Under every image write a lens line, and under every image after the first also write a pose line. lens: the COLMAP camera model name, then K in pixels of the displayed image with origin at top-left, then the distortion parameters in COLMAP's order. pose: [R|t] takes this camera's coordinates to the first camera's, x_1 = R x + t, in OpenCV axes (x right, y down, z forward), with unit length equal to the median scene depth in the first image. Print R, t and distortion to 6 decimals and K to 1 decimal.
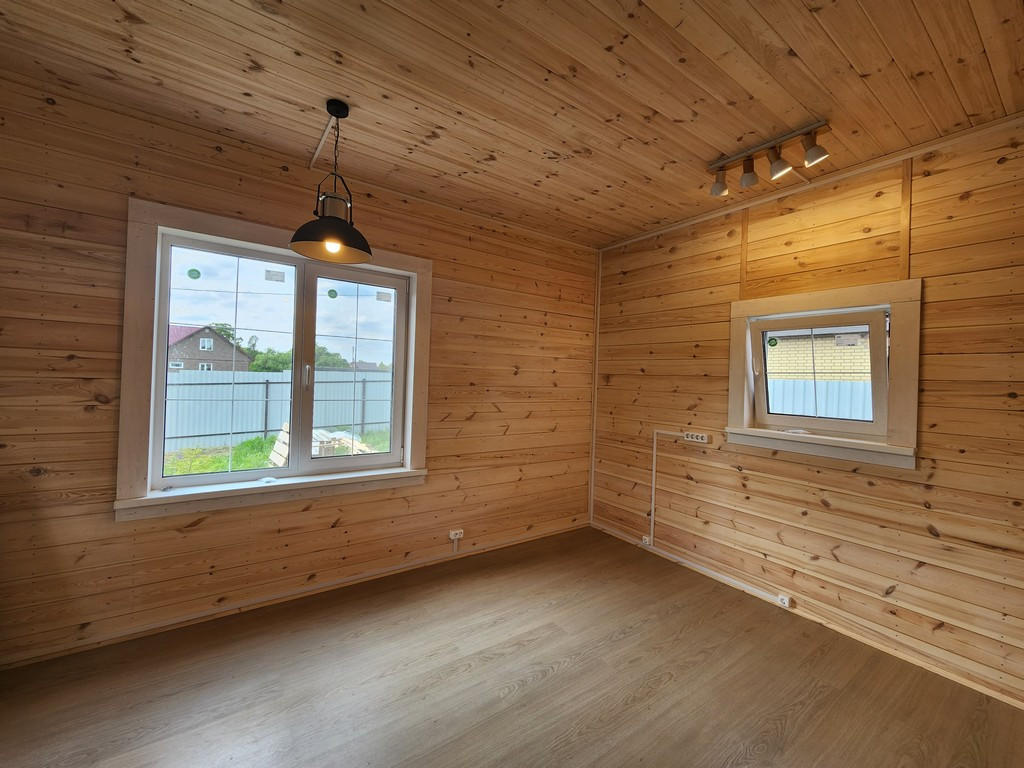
lens RADIAL K [[418.2, 0, 516.4], [0, 418.2, 377.2], [0, 0, 1]] dist [-0.000599, -0.008510]
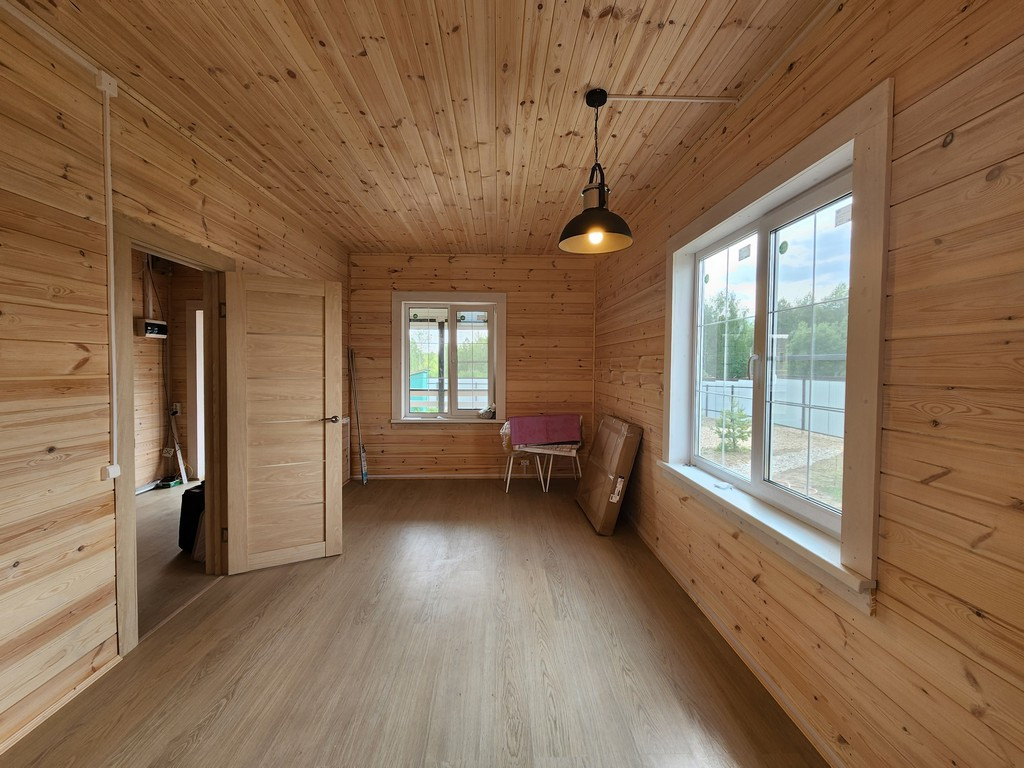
lens RADIAL K [[418.2, 0, 516.4], [0, 418.2, 377.2], [0, 0, 1]] dist [-0.000599, -0.008510]
pose [[-0.555483, -0.012574, -0.831433, 0.389034], [-0.022920, 0.999737, 0.000194, 0.023352], [0.831212, 0.019164, -0.555625, 1.089806]]
